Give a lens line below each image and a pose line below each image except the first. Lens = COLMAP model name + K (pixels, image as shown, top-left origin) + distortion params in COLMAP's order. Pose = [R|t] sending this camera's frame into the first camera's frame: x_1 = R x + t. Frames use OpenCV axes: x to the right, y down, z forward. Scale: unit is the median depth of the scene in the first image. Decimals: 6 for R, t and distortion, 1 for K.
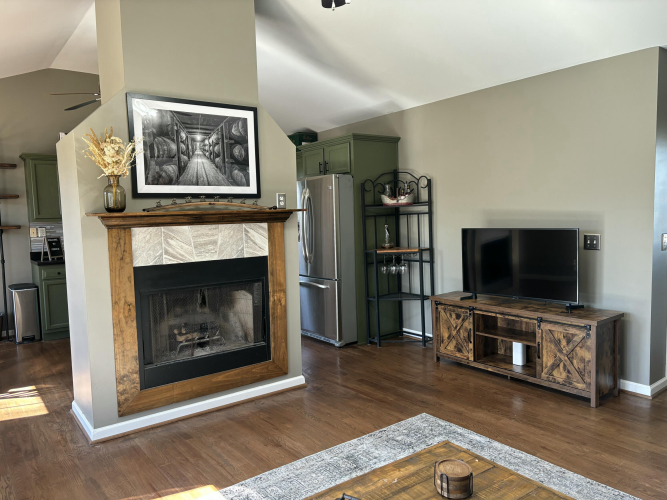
lens RADIAL K [[503.9, 0, 339.9], [0, 503.9, 252.3], [0, 0, 1]] dist [0.053989, -0.037745]
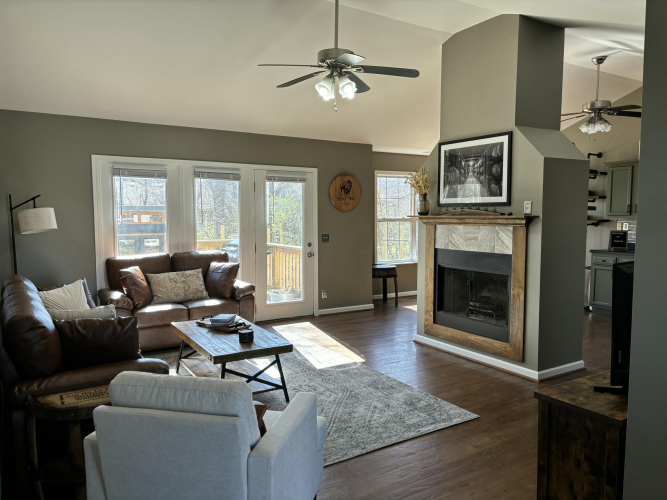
lens RADIAL K [[503.9, 0, 338.1], [0, 503.9, 255.8], [0, 0, 1]] dist [0.053989, -0.037745]
pose [[-0.083237, 0.106169, -0.990858, 1.140415], [-0.083101, 0.990106, 0.113069, -0.096720], [0.993059, 0.091753, -0.073591, 0.733002]]
